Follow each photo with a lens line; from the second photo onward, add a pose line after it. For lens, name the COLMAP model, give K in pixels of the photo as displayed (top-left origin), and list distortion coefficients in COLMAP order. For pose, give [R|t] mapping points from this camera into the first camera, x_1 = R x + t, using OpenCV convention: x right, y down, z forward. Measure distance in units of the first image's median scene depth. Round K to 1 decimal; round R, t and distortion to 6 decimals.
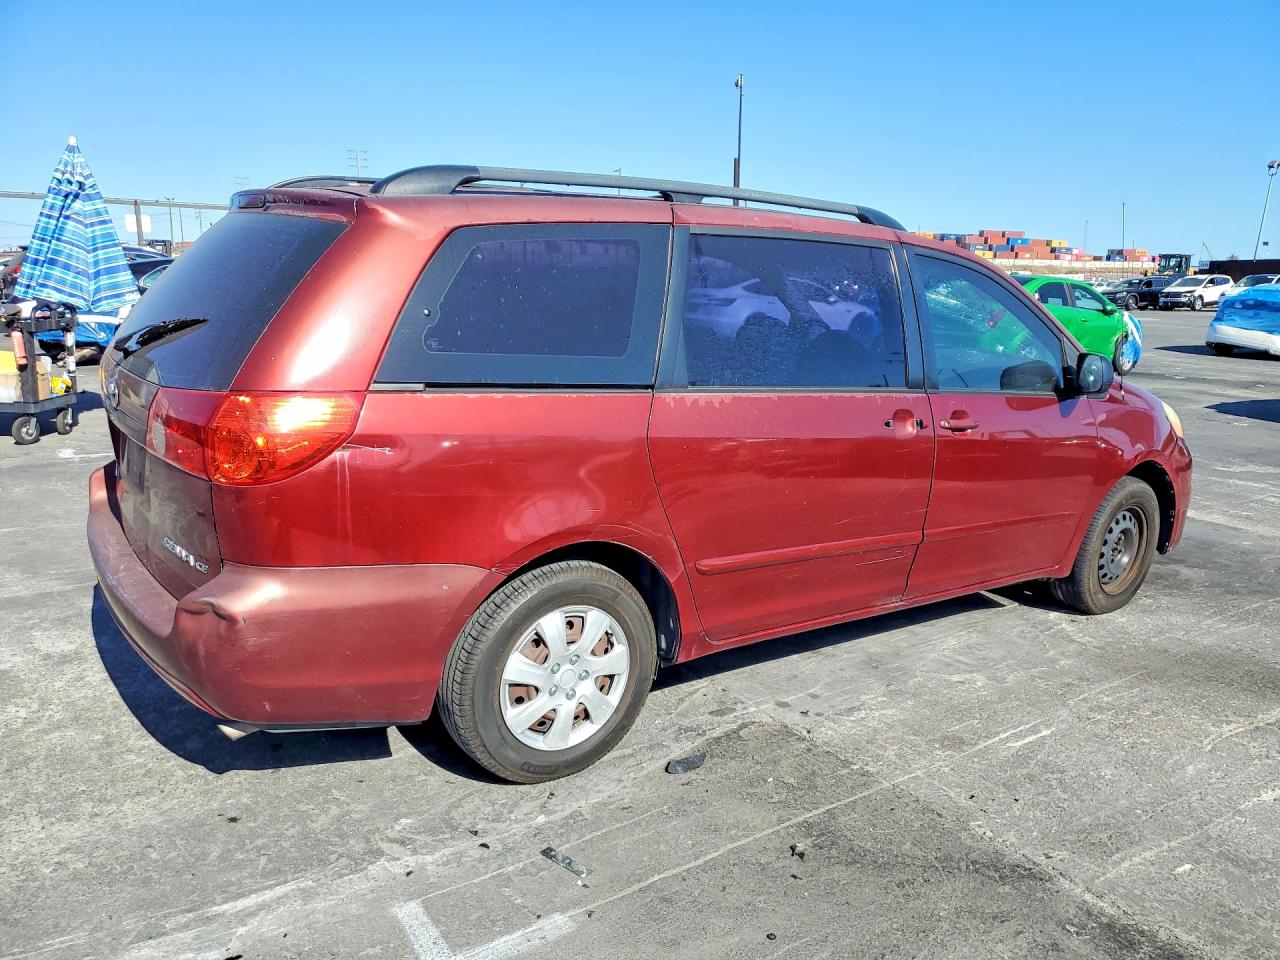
lens RADIAL K [[1003.9, 0, 647.3], [0, 1003.9, 485.7], [0, 0, 1]] dist [-0.002552, 0.030821]
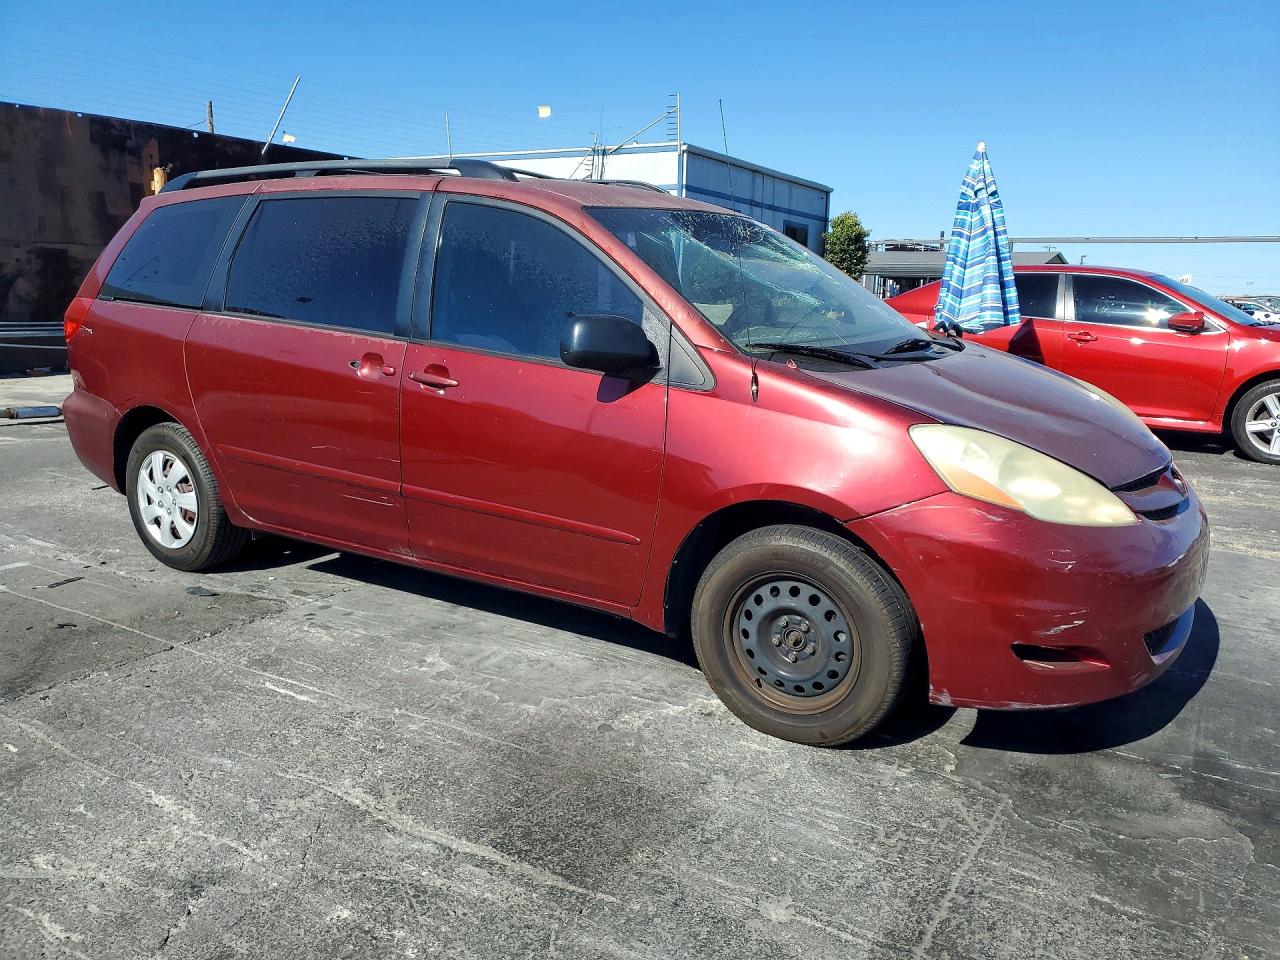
lens RADIAL K [[1003.9, 0, 647.1], [0, 1003.9, 475.4], [0, 0, 1]] dist [-0.002552, 0.030821]
pose [[0.388213, 0.163033, -0.907034, 1.309940], [-0.198598, 0.975902, 0.090411, -0.102581], [0.899916, 0.145037, 0.411236, 0.856964]]
